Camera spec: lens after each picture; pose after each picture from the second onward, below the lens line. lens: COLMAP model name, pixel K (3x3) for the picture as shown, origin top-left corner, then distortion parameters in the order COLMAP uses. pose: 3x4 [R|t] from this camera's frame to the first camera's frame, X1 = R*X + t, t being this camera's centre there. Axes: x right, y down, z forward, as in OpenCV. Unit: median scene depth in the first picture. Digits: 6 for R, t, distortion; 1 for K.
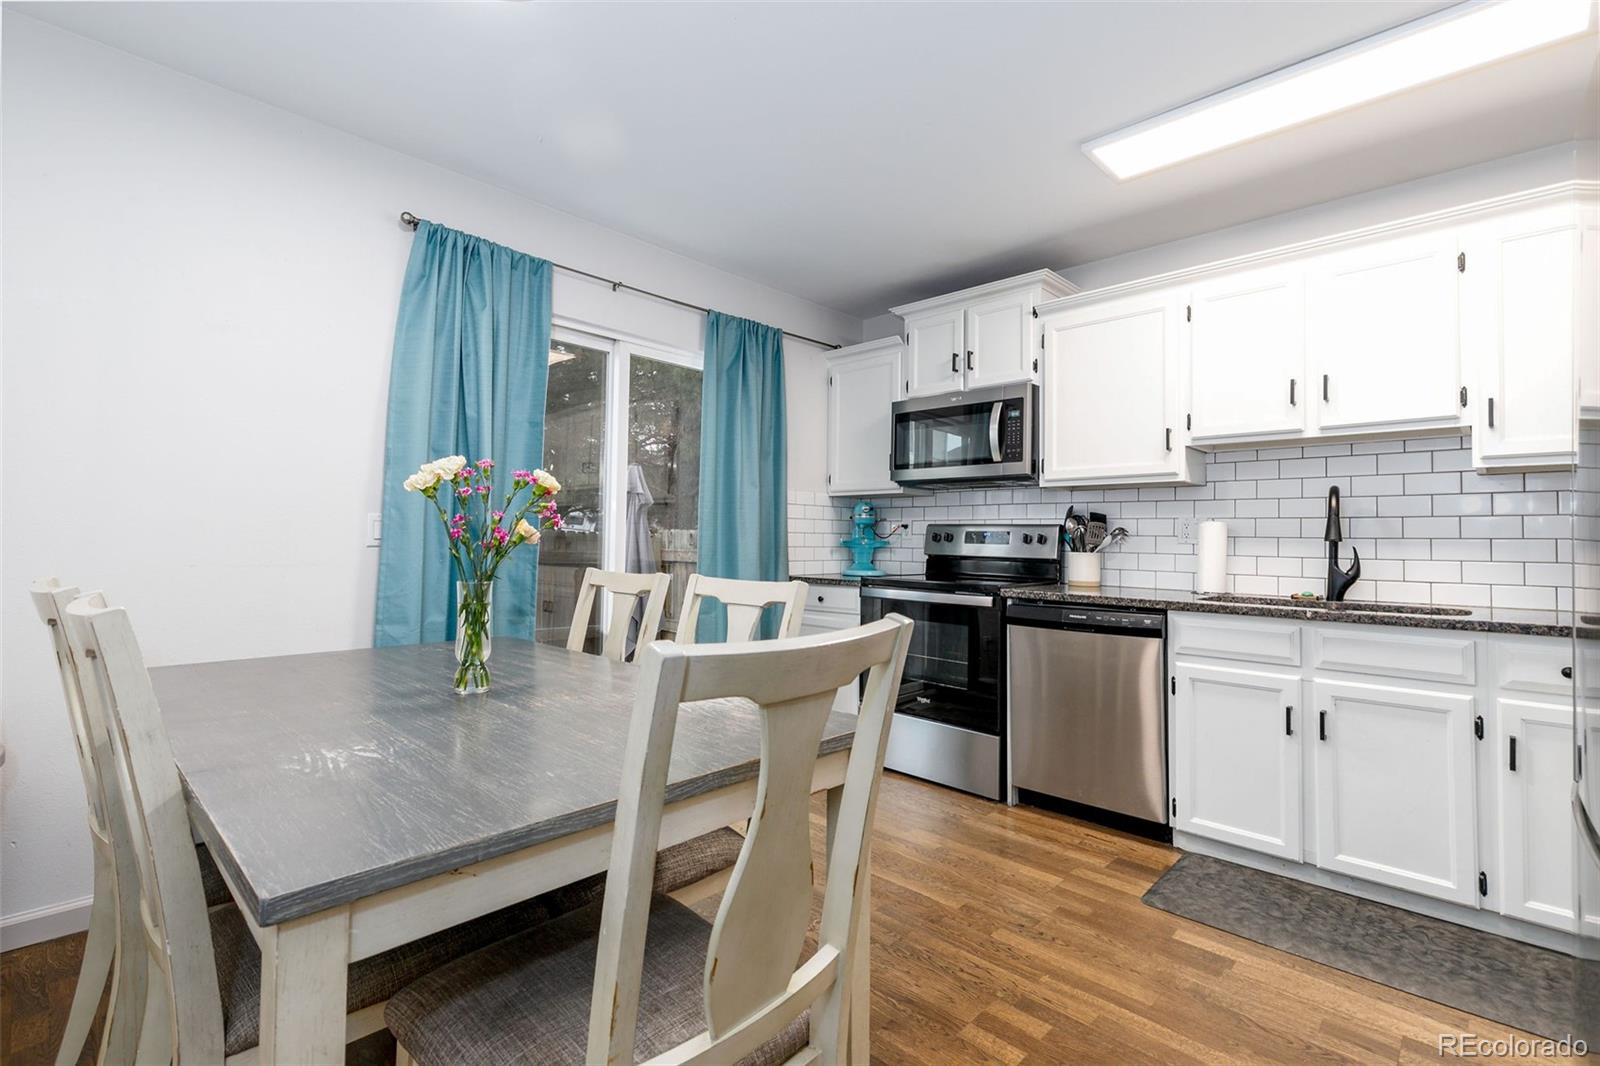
lens RADIAL K [[726.6, 0, 806.9], [0, 726.6, 524.8], [0, 0, 1]] dist [0.005535, -0.000070]
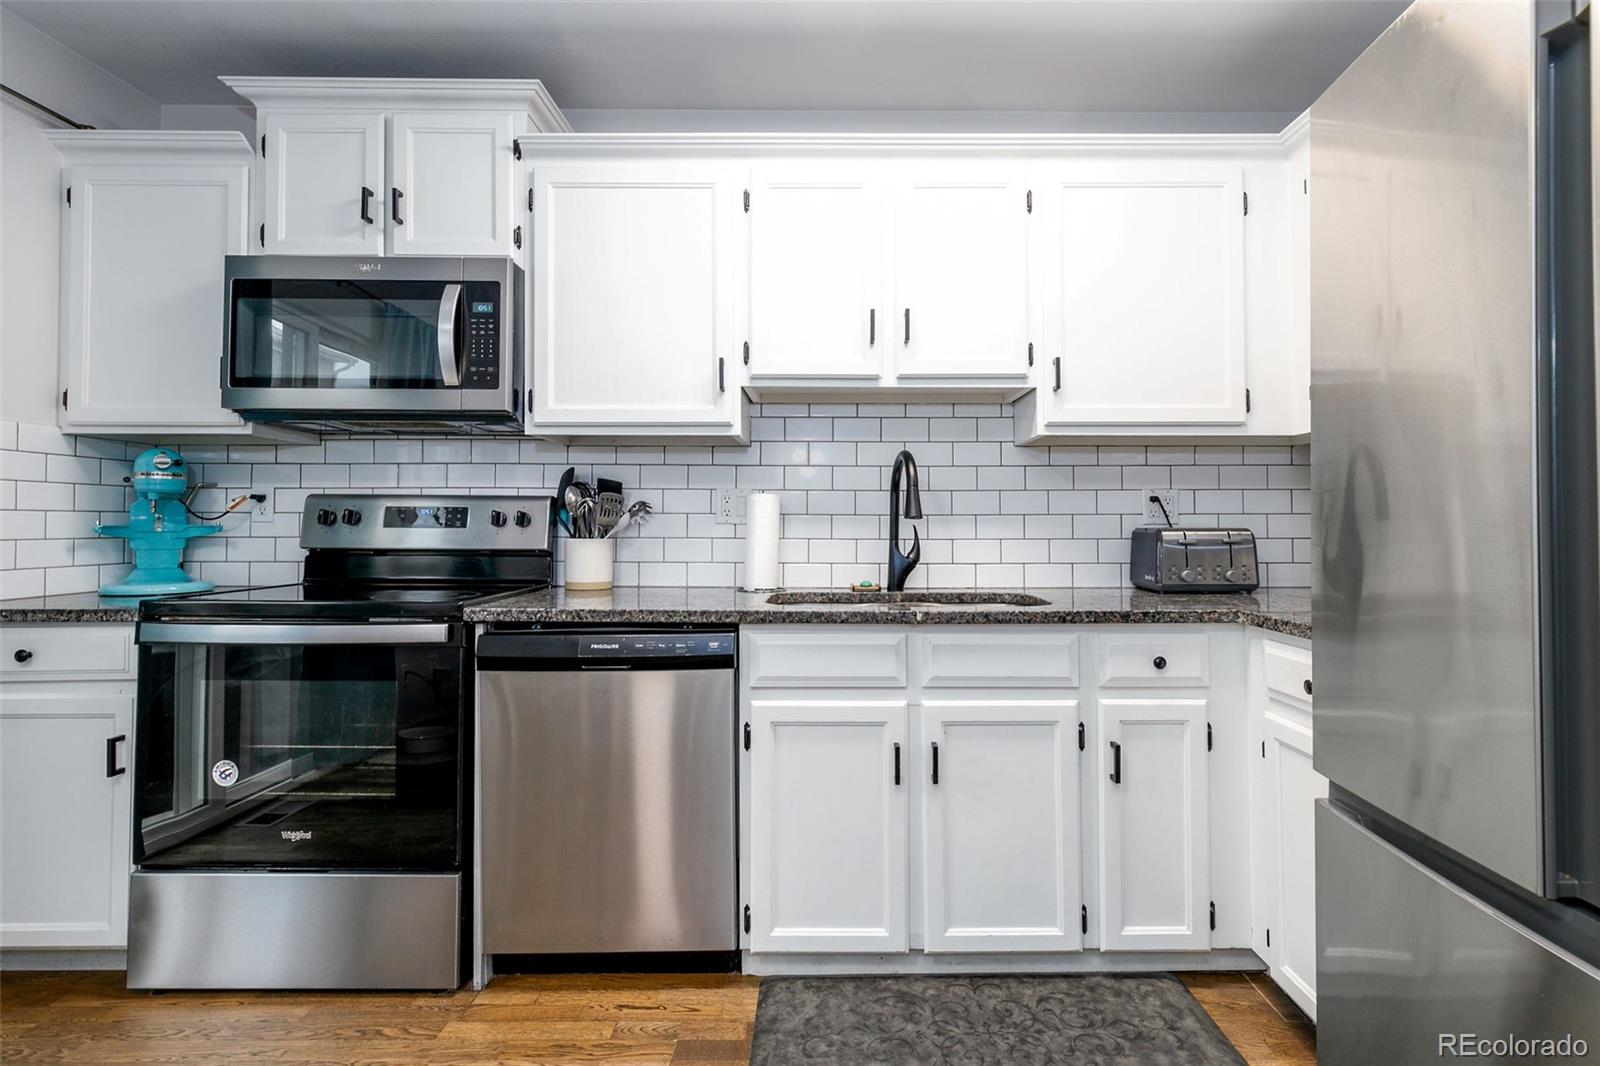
lens RADIAL K [[767.3, 0, 831.4], [0, 767.3, 509.5], [0, 0, 1]] dist [0.005748, -0.000446]
pose [[0.723874, 0.001652, 0.689930, 0.062569], [-0.005766, 0.999977, 0.003655, 0.008272], [-0.689908, -0.006624, 0.723867, 0.371520]]
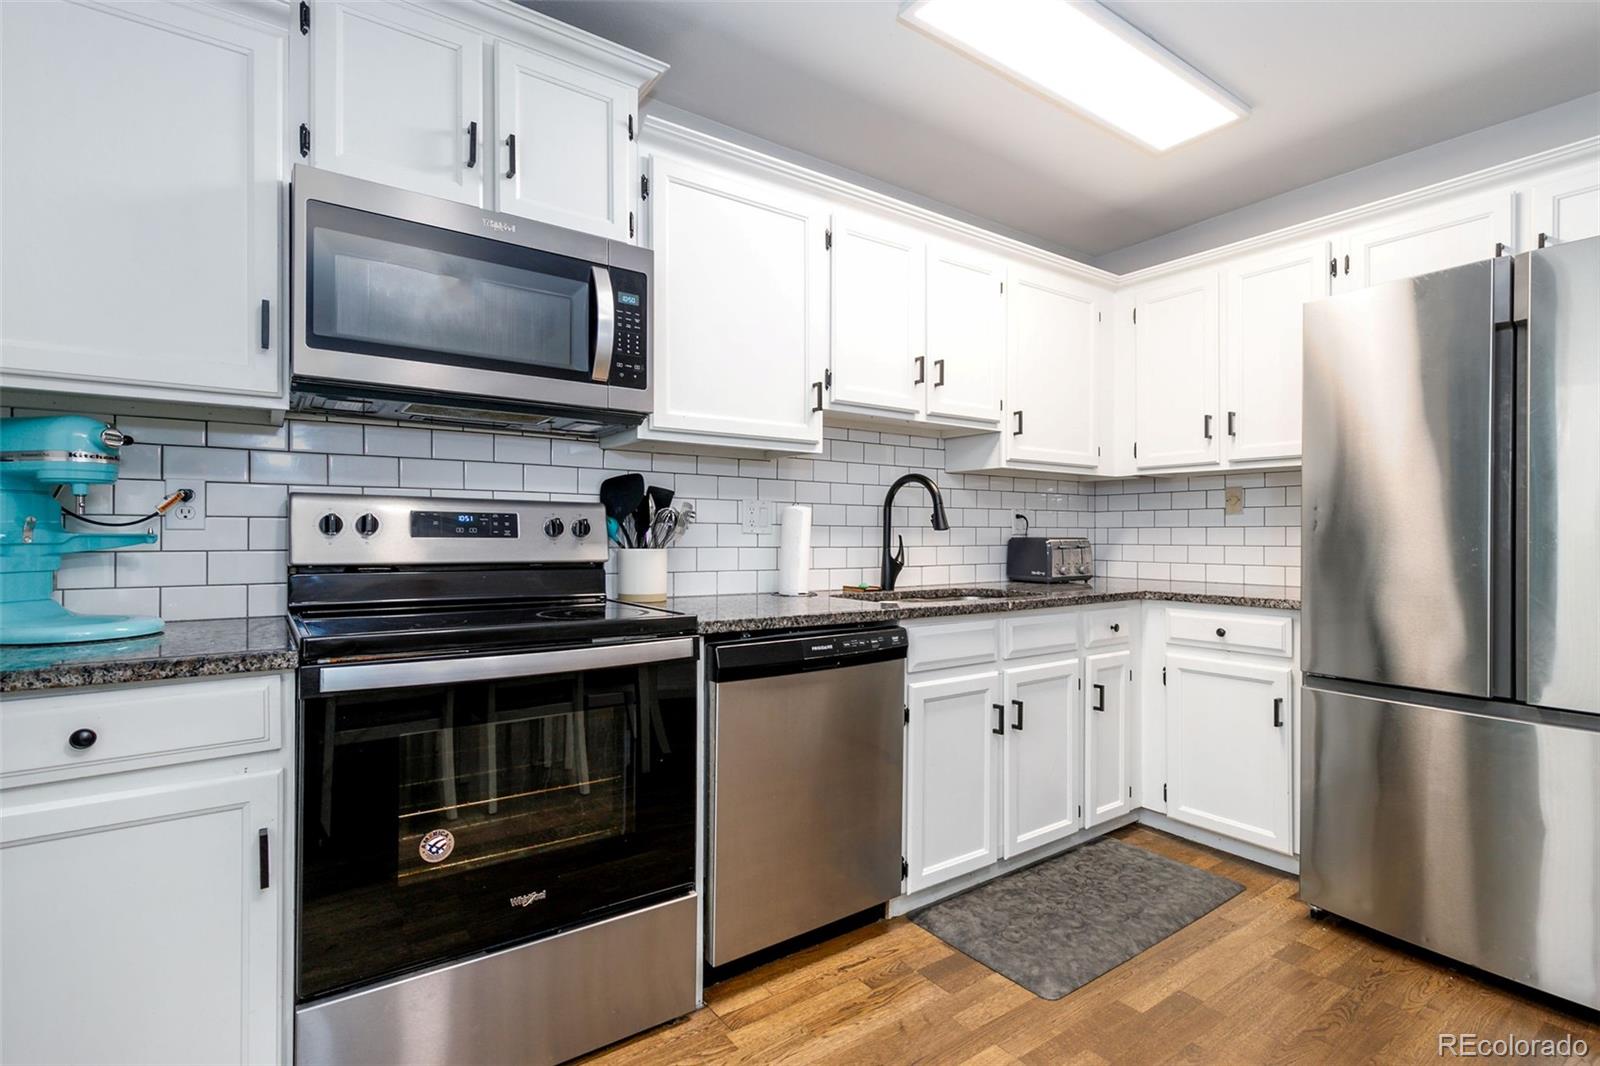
lens RADIAL K [[763.3, 0, 808.1], [0, 763.3, 536.1], [0, 0, 1]] dist [0.007155, 0.000393]
pose [[0.193157, -0.014792, 0.981056, -0.272572], [-0.021370, 0.999586, 0.019279, 0.011988], [-0.980935, -0.024689, 0.192761, 0.802306]]
